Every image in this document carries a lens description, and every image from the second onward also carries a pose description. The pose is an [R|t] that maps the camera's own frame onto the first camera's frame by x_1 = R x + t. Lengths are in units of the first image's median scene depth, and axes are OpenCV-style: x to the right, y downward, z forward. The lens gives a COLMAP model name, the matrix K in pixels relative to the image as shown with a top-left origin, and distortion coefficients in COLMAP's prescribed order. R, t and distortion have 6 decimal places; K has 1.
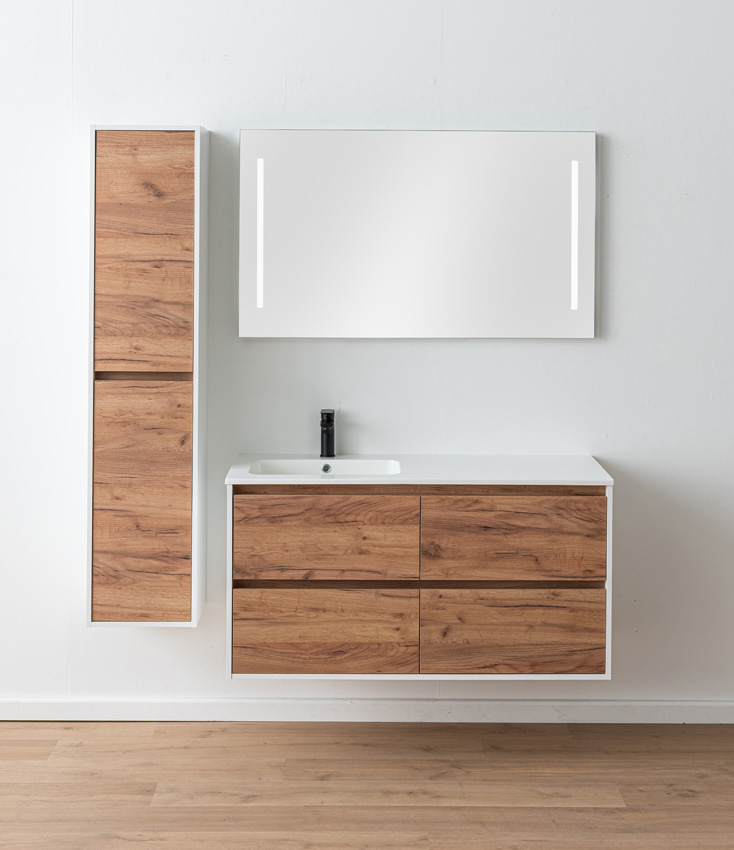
lens RADIAL K [[1511.1, 0, 386.2], [0, 1511.1, 236.2], [0, 0, 1]] dist [0.007645, 0.000000]
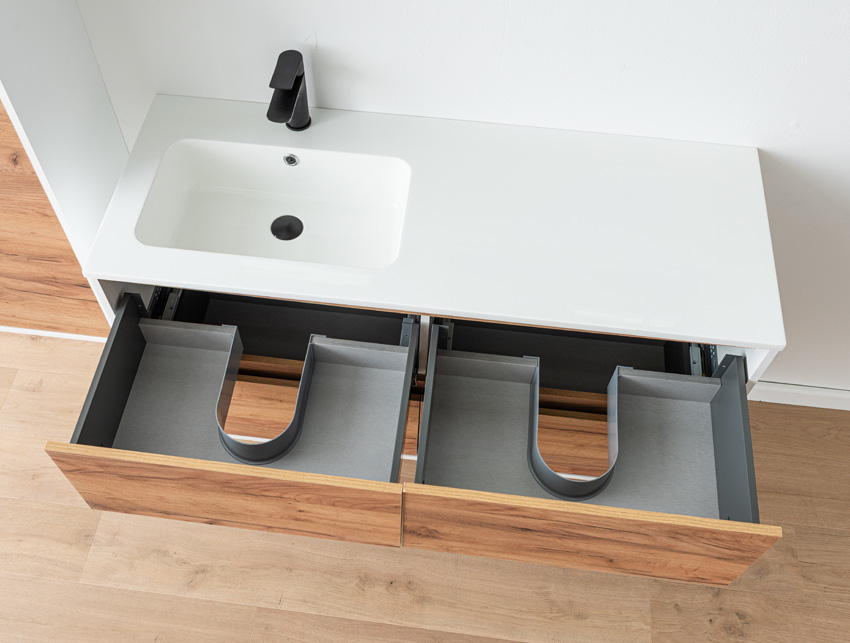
lens RADIAL K [[854.8, 0, 393.4], [0, 854.8, 324.1], [0, 0, 1]] dist [-0.007519, 0.000000]
pose [[0.989713, 0.115440, -0.084512, 0.038297], [0.003395, 0.571592, 0.820531, -0.089865], [0.143028, -0.812377, 0.565320, 0.815842]]
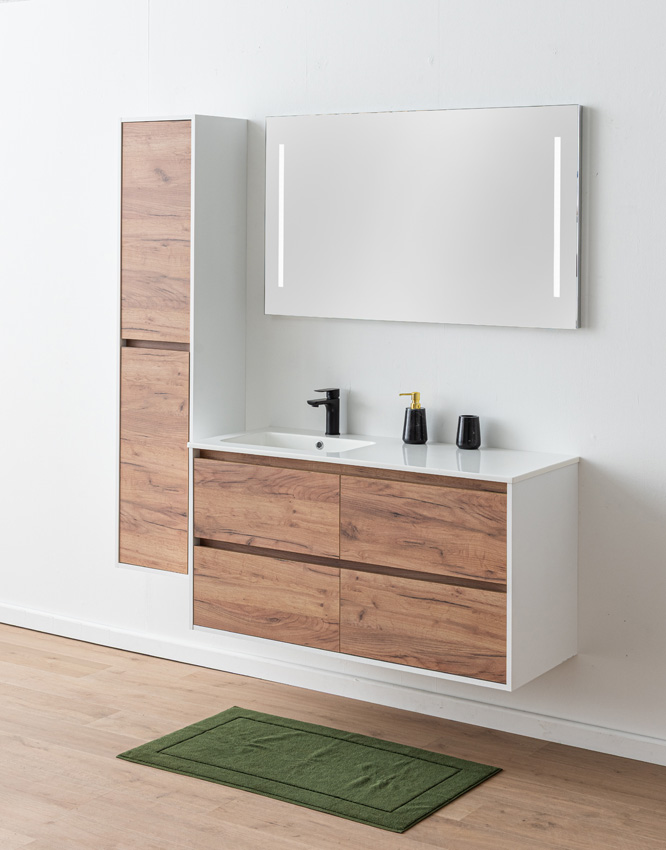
lens RADIAL K [[1541.4, 0, 331.8], [0, 1541.4, 247.2], [0, 0, 1]] dist [0.014459, 0.000000]
pose [[0.824694, 0.008909, -0.565509, 0.594209], [-0.008515, 0.999958, 0.003337, 0.017208], [0.565515, 0.002063, 0.824735, 0.153031]]
